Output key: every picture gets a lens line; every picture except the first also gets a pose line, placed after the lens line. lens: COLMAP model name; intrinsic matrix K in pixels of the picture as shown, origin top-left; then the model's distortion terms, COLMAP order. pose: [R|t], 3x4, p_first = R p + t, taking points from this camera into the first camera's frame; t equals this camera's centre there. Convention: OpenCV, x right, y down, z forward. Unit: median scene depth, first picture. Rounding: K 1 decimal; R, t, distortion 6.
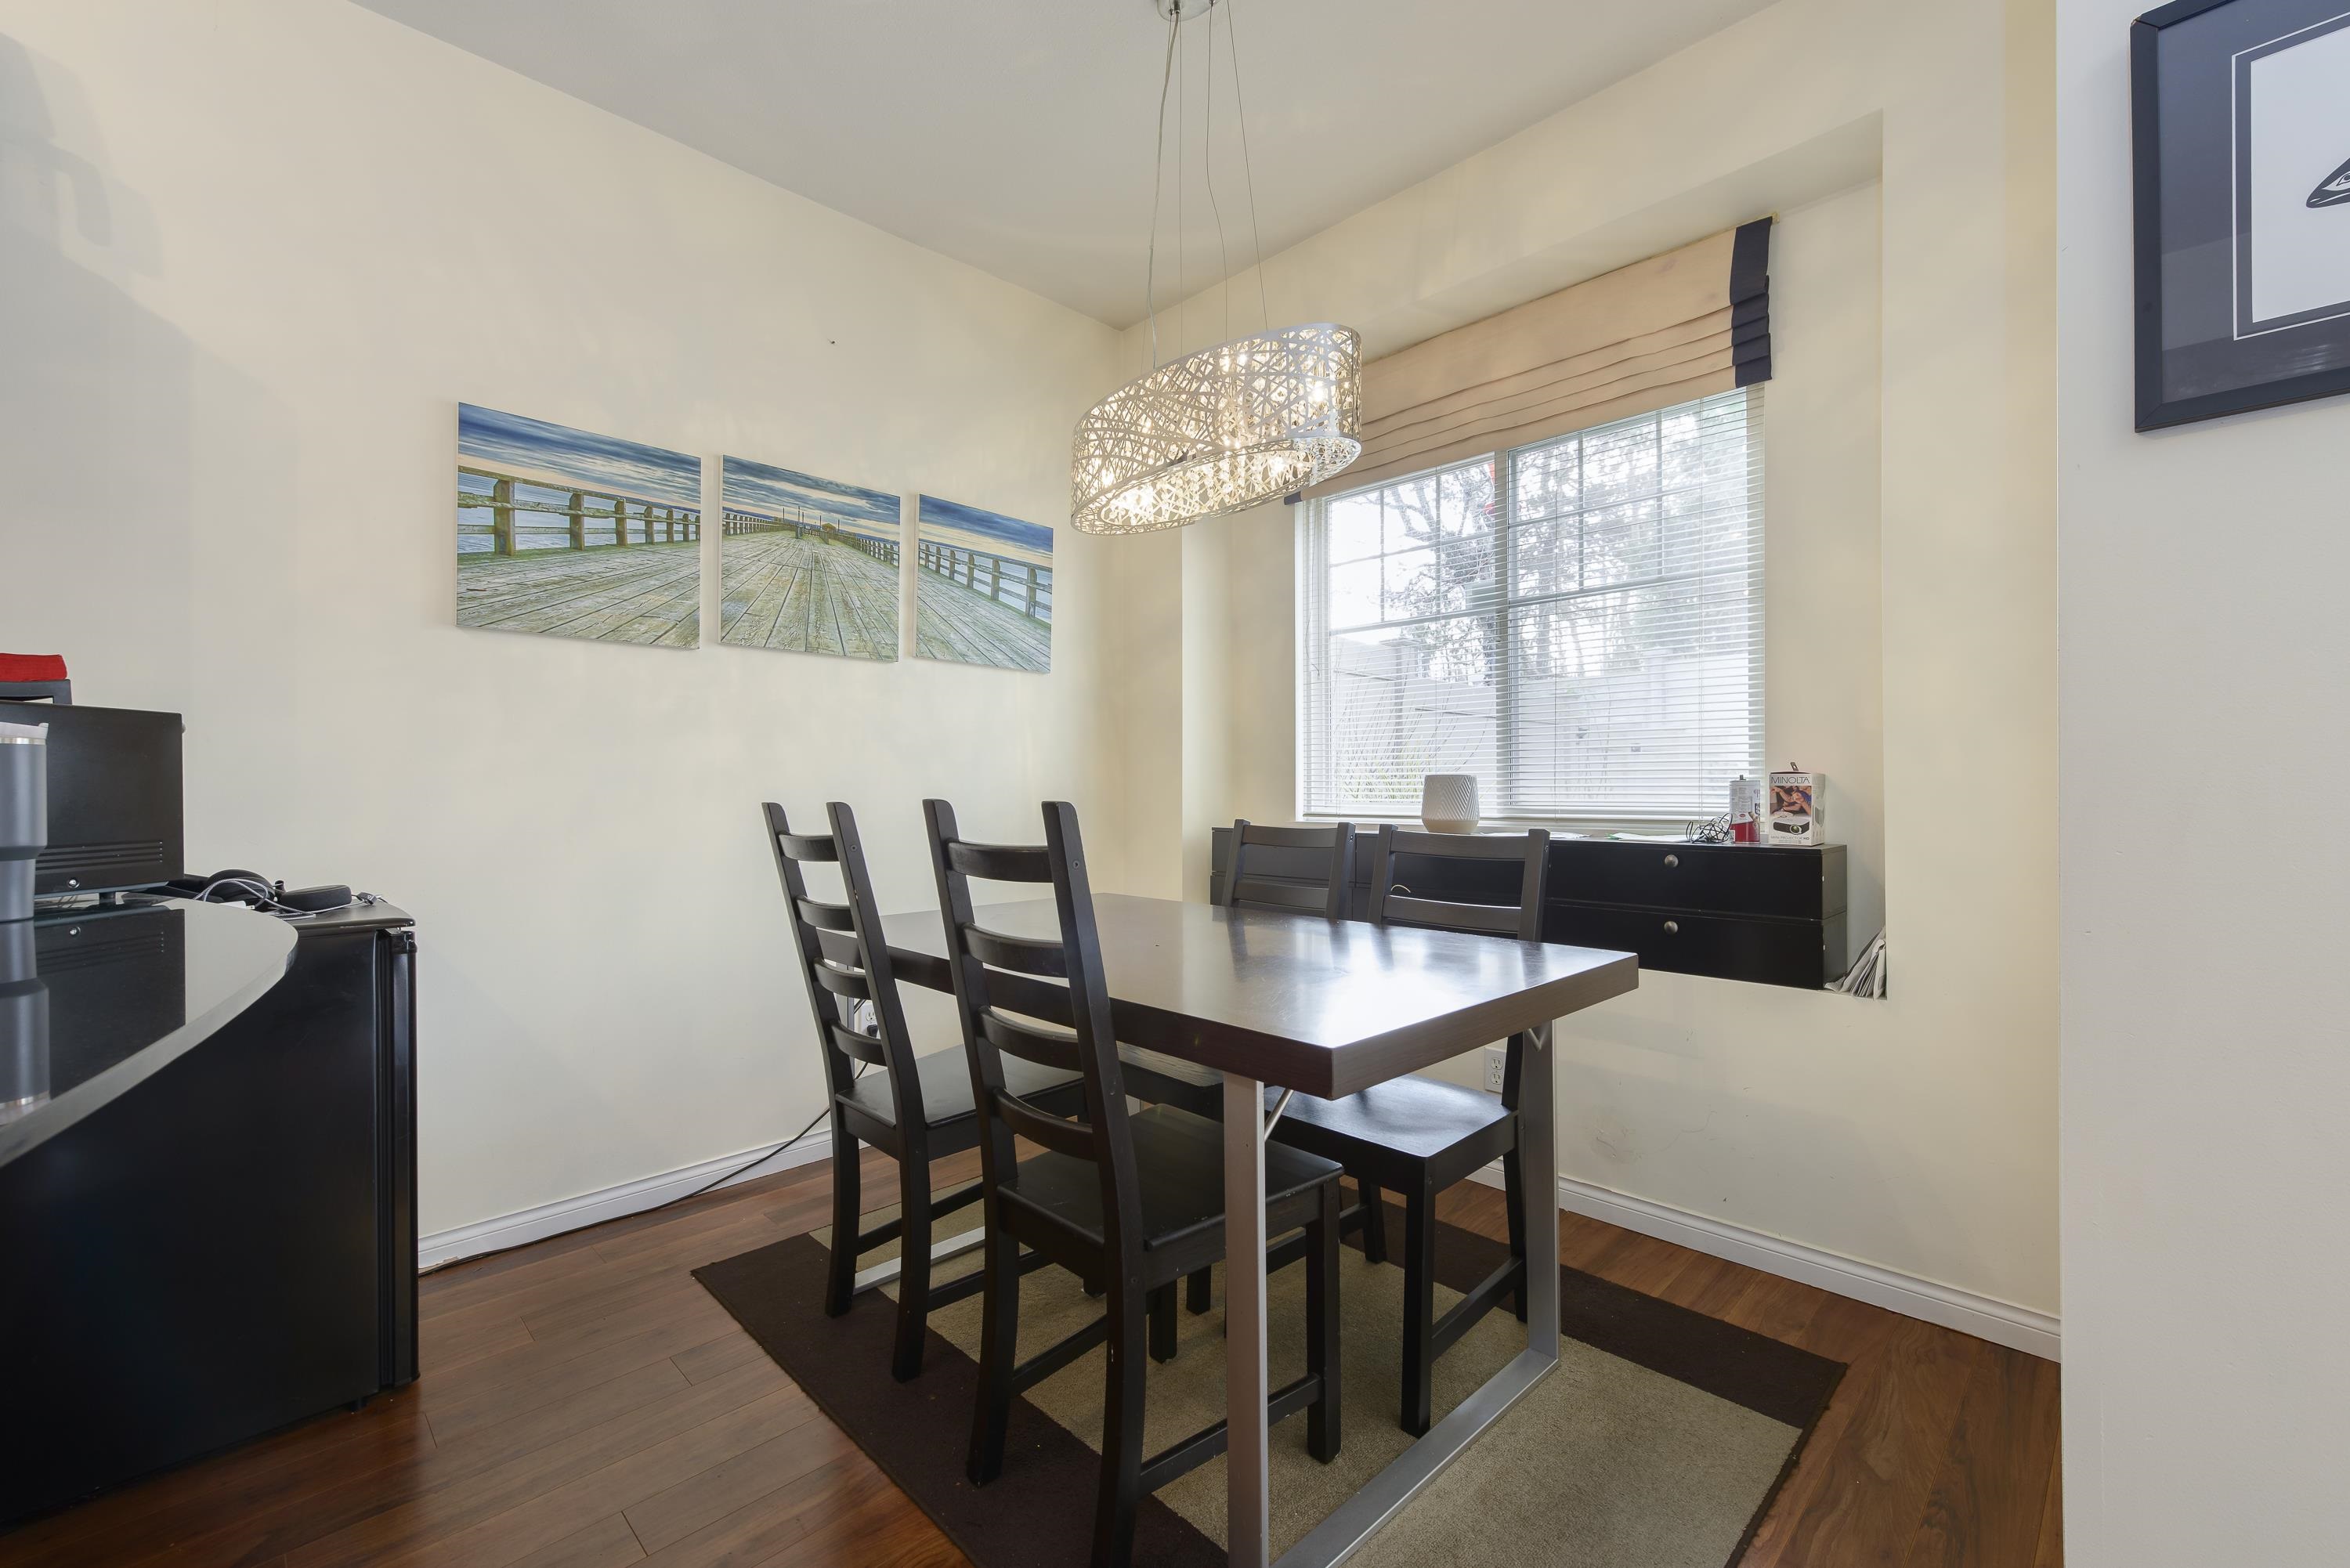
lens RADIAL K [[976.9, 0, 1236.4], [0, 976.9, 784.2], [0, 0, 1]] dist [0.000980, -0.000390]
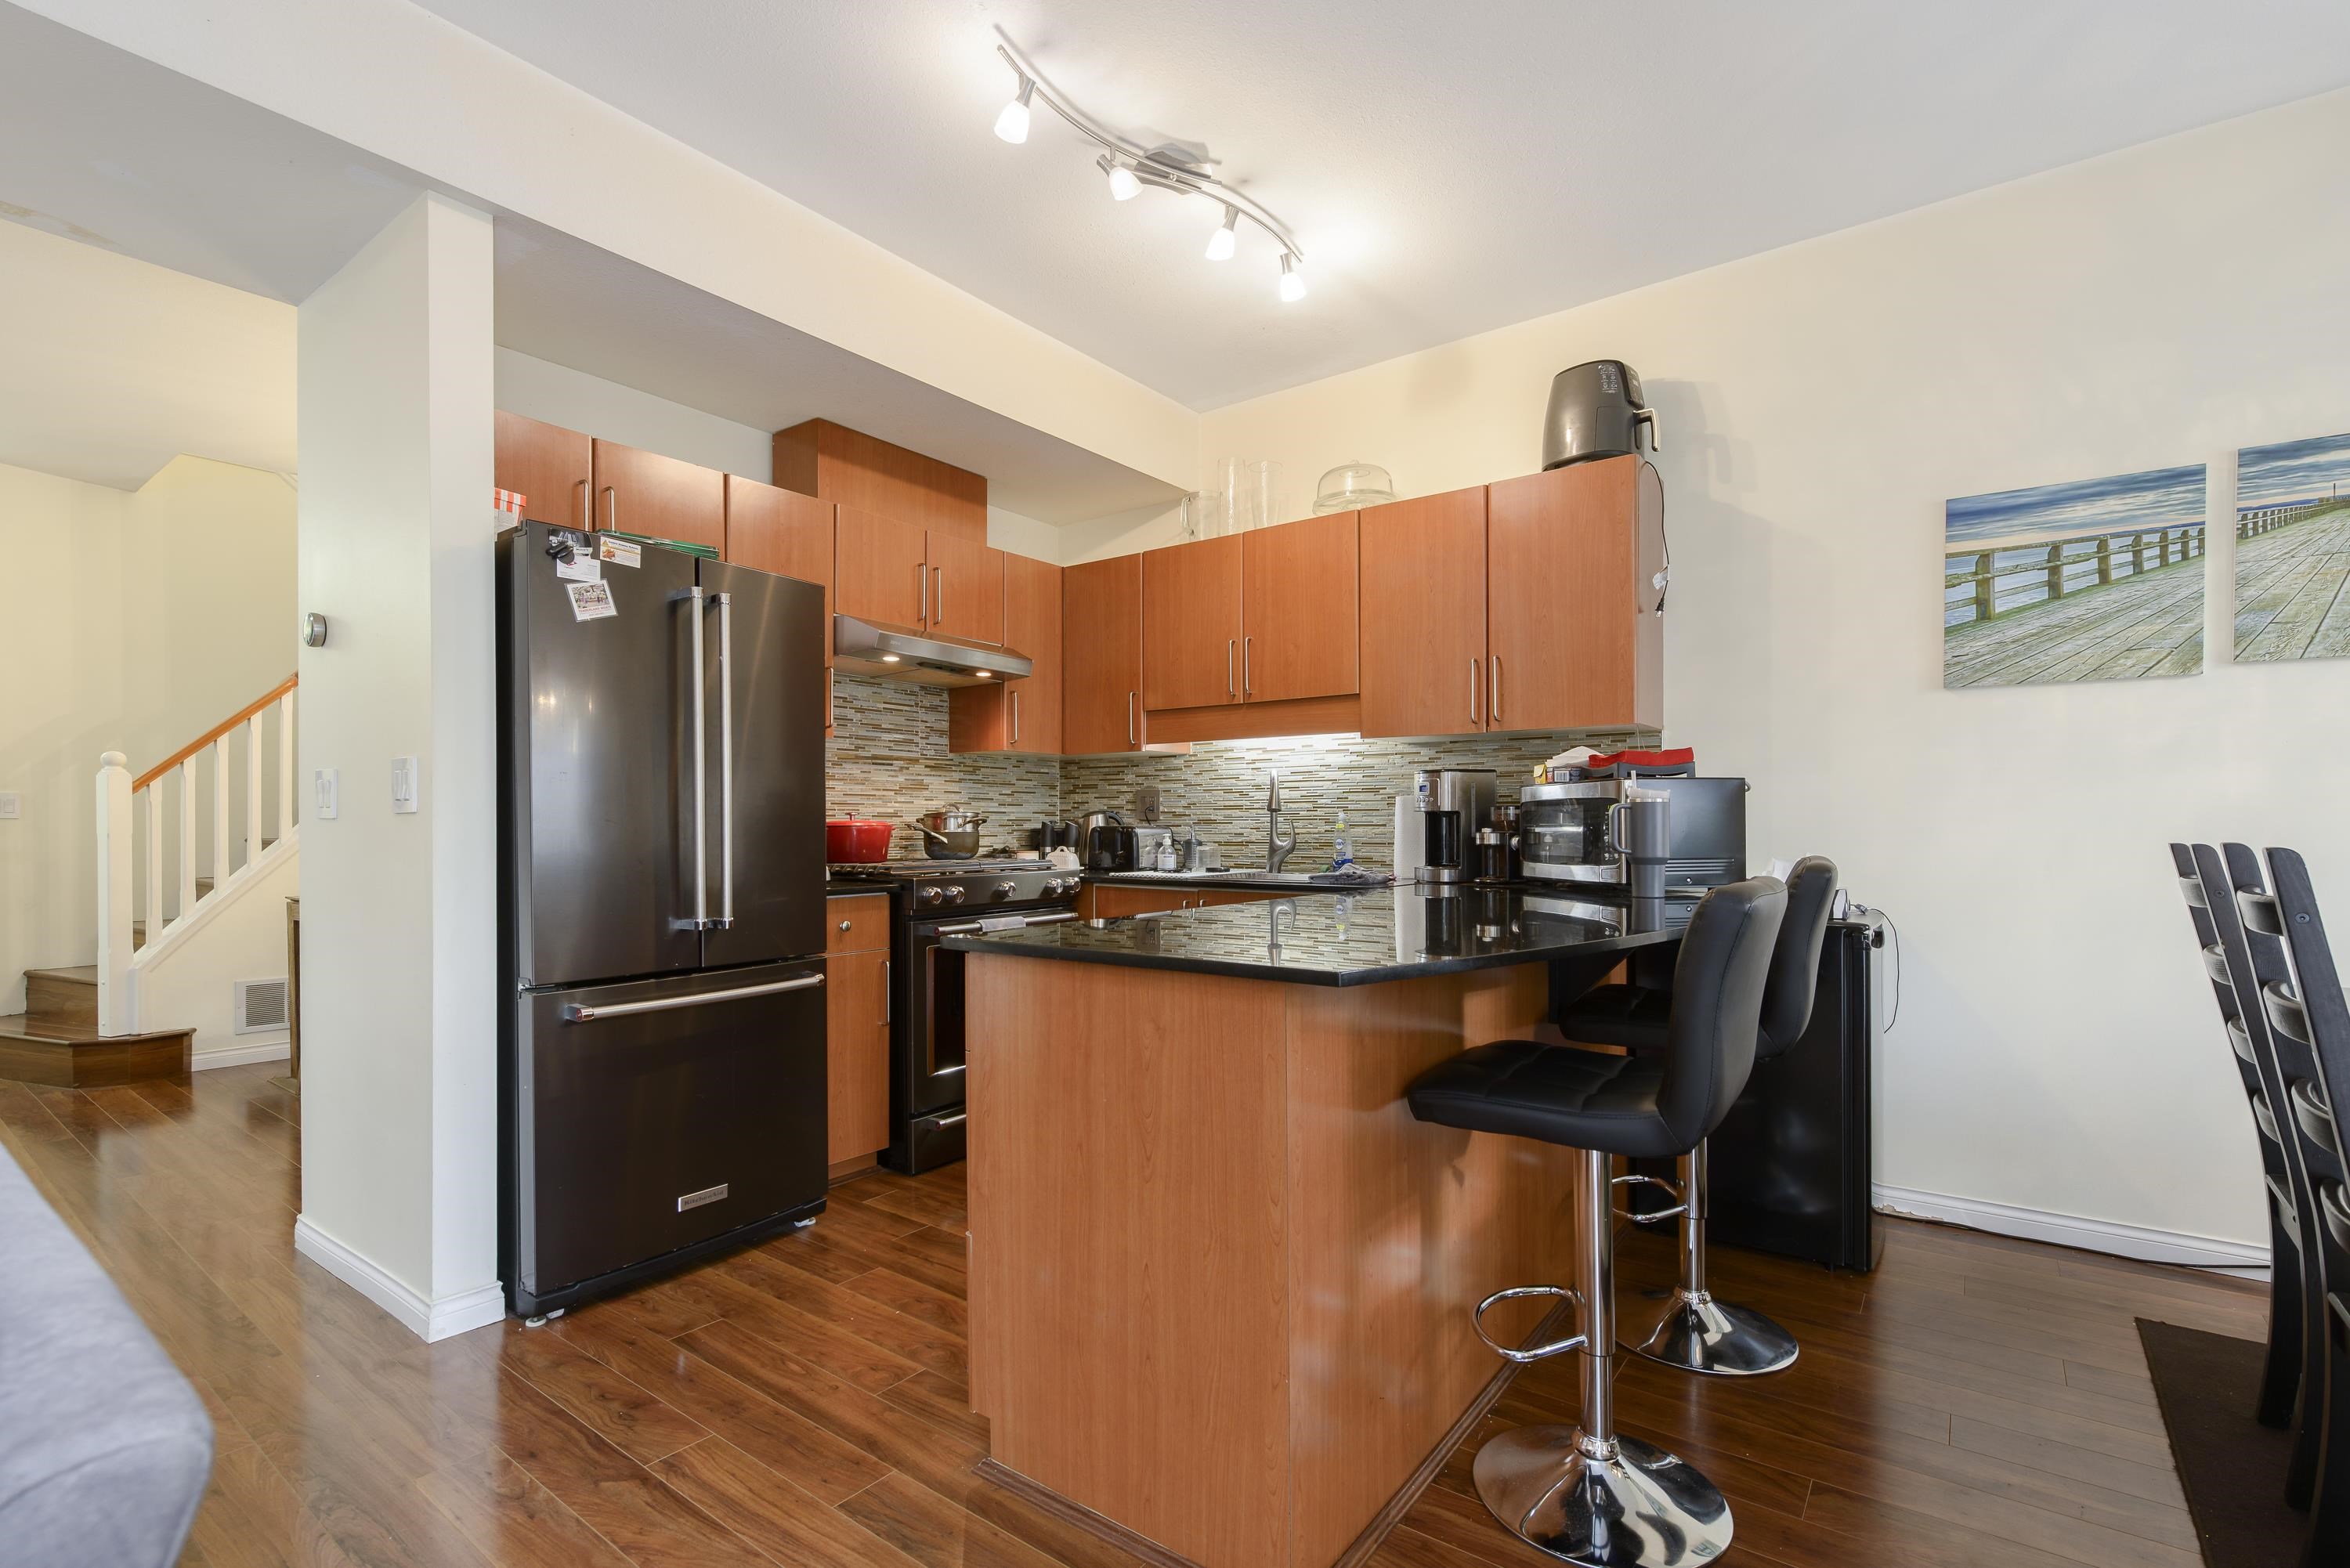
lens RADIAL K [[1067.1, 0, 1167.0], [0, 1067.1, 829.9], [0, 0, 1]] dist [0.000676, -0.000871]
pose [[0.111439, 0.009394, -0.993727, 0.359024], [0.003138, 0.999947, 0.009805, -0.005575], [0.993766, -0.004211, 0.111404, -0.078880]]
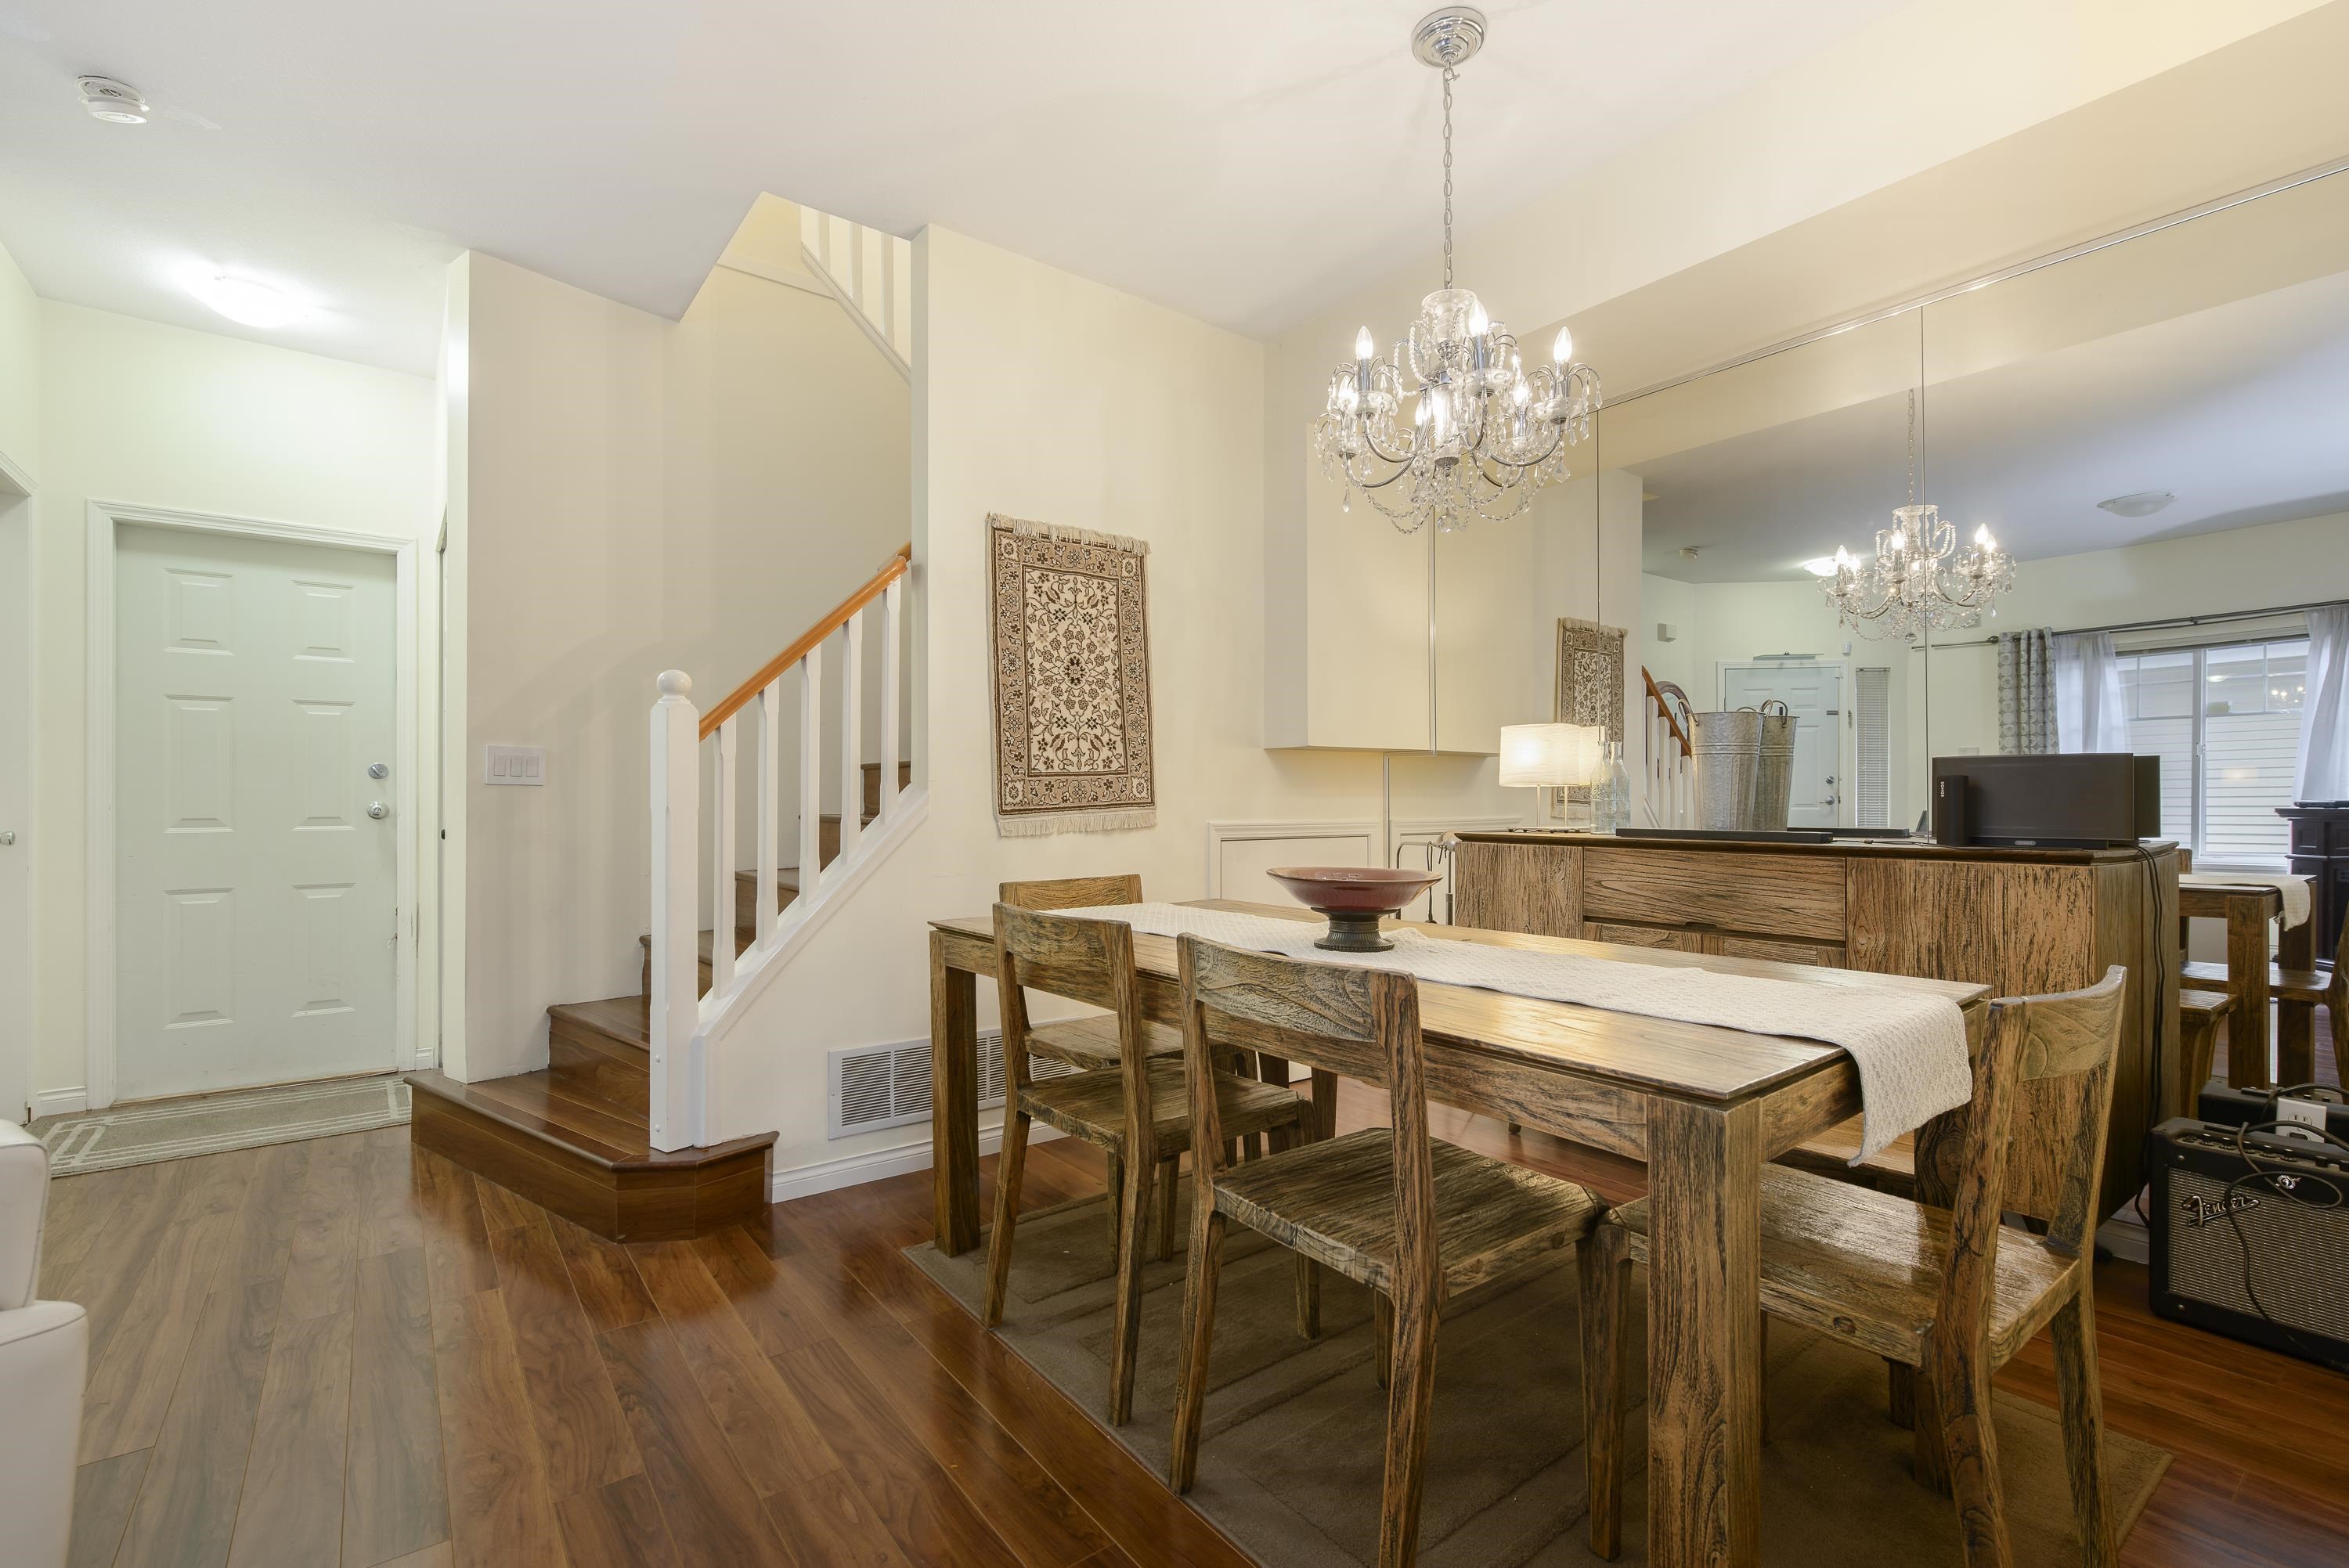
lens RADIAL K [[1054.8, 0, 1170.0], [0, 1054.8, 791.6], [0, 0, 1]] dist [0.004443, -0.001059]
pose [[-0.165263, -0.001800, -0.986248, -0.698906], [0.004474, 0.999987, -0.002575, 0.001700], [0.986239, -0.004838, -0.165253, -1.008604]]
